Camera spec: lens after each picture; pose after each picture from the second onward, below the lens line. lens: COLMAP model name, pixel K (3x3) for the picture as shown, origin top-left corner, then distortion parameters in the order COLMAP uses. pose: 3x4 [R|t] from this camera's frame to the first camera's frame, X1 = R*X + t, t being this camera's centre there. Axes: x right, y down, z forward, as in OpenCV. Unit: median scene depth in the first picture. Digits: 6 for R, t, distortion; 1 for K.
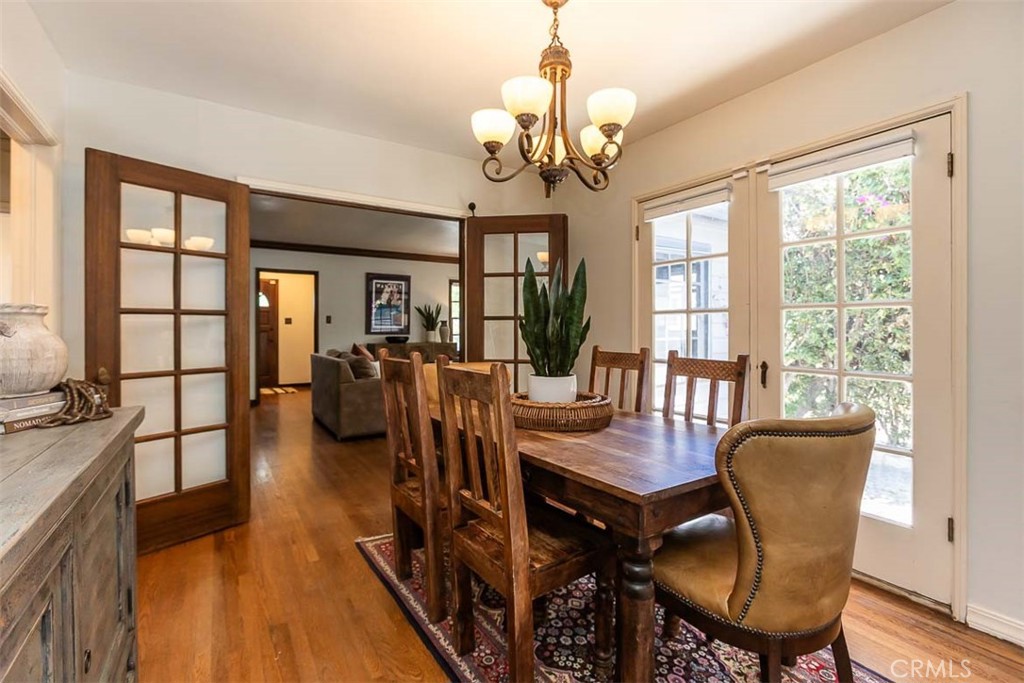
lens RADIAL K [[477.5, 0, 506.6], [0, 477.5, 335.1], [0, 0, 1]] dist [-0.000967, 0.000287]
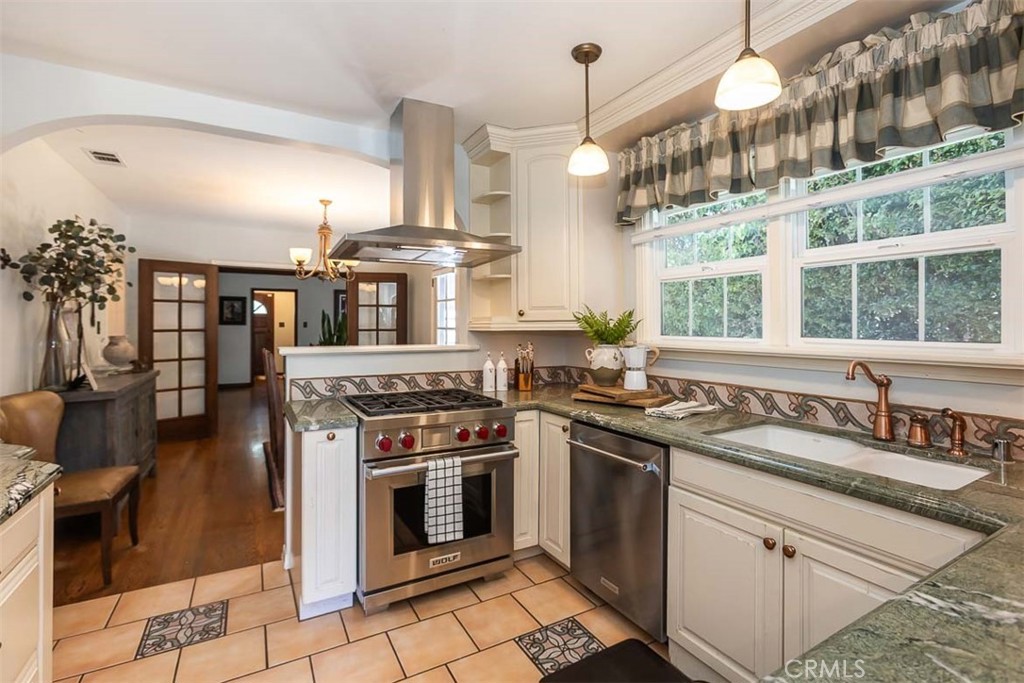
lens RADIAL K [[479.2, 0, 513.3], [0, 479.2, 324.8], [0, 0, 1]] dist [-0.000879, -0.000094]
pose [[0.998924, -0.001315, -0.046359, 0.854380], [0.000772, 0.999931, -0.011734, -0.046609], [0.046371, 0.011686, 0.998856, -1.015053]]
